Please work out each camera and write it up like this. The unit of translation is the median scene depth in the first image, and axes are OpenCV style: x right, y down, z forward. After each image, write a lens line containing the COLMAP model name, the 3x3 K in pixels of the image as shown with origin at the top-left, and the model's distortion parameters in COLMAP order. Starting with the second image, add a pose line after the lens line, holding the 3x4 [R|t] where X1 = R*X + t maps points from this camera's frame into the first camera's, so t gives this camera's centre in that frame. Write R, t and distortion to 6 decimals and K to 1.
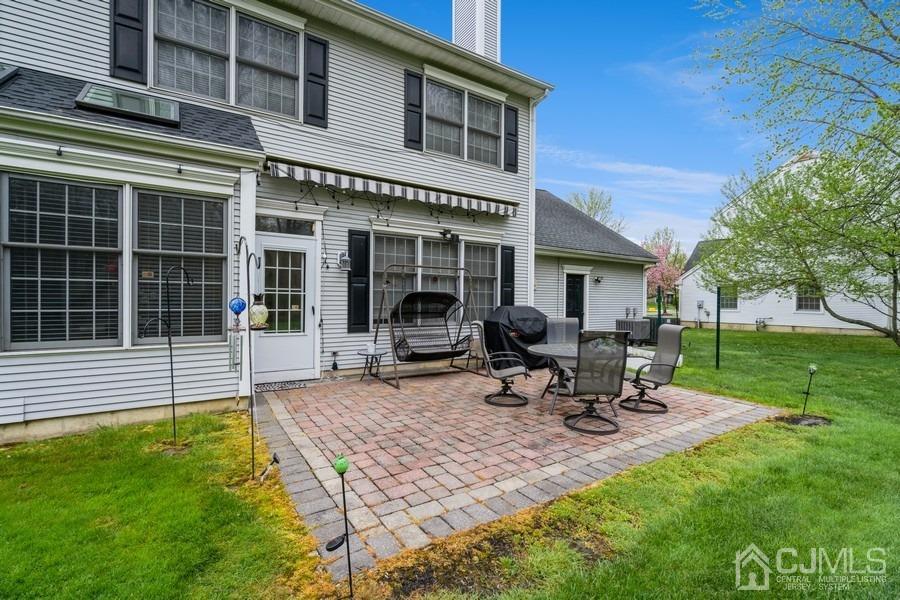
lens RADIAL K [[409.2, 0, 450.8], [0, 409.2, 300.7], [0, 0, 1]] dist [-0.002124, 0.000172]
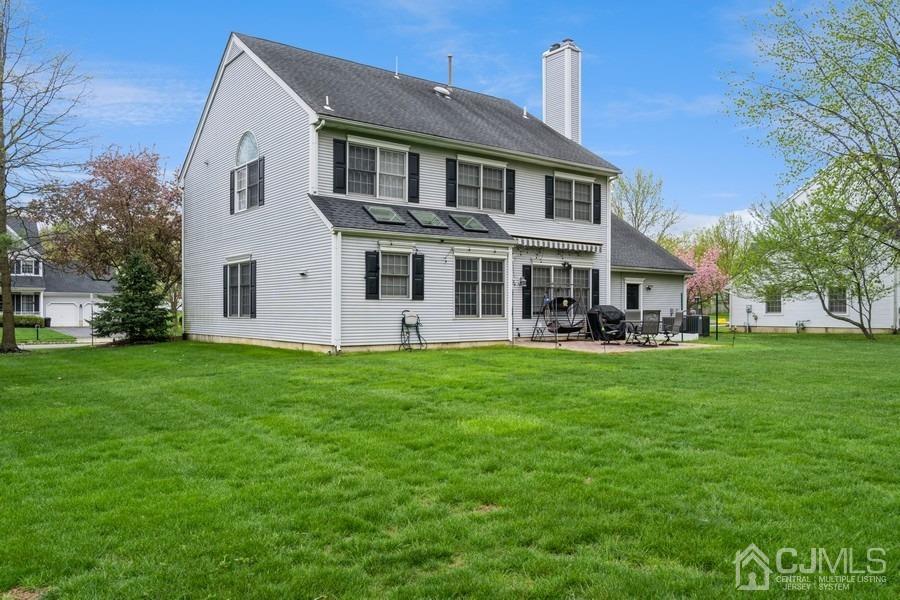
lens RADIAL K [[689.5, 0, 452.1], [0, 689.5, 307.4], [0, 0, 1]] dist [0.007999, 0.001396]
pose [[0.997439, -0.006928, 0.071191, -0.769370], [0.007505, 0.999941, -0.007837, 0.046181], [-0.071133, 0.008351, 0.997432, -2.091086]]
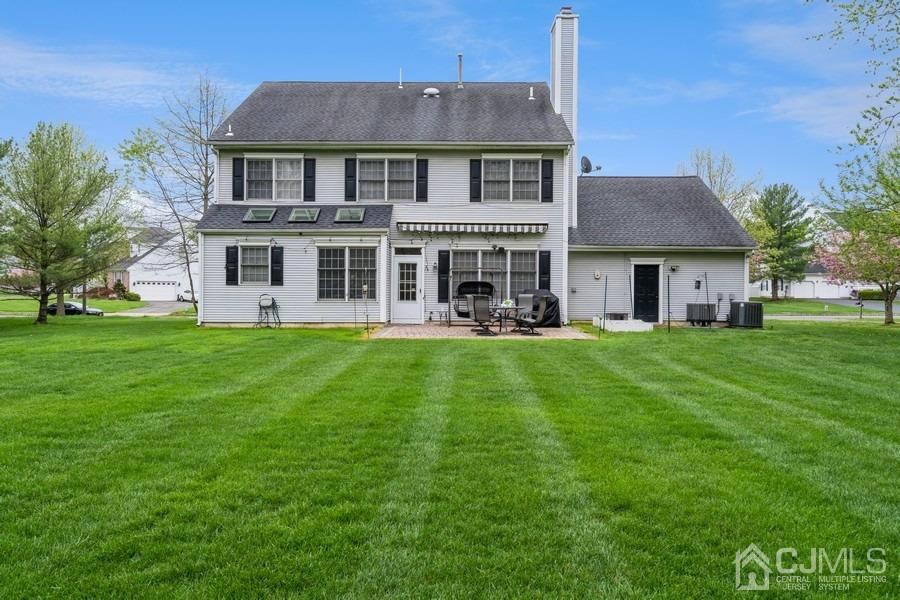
lens RADIAL K [[603.3, 0, 445.5], [0, 603.3, 292.2], [0, 0, 1]] dist [-0.000474, 0.000382]
pose [[0.832834, -0.002683, -0.553516, 1.315158], [0.000284, 0.999990, -0.004420, 0.039209], [0.553523, 0.003524, 0.832827, -1.328130]]
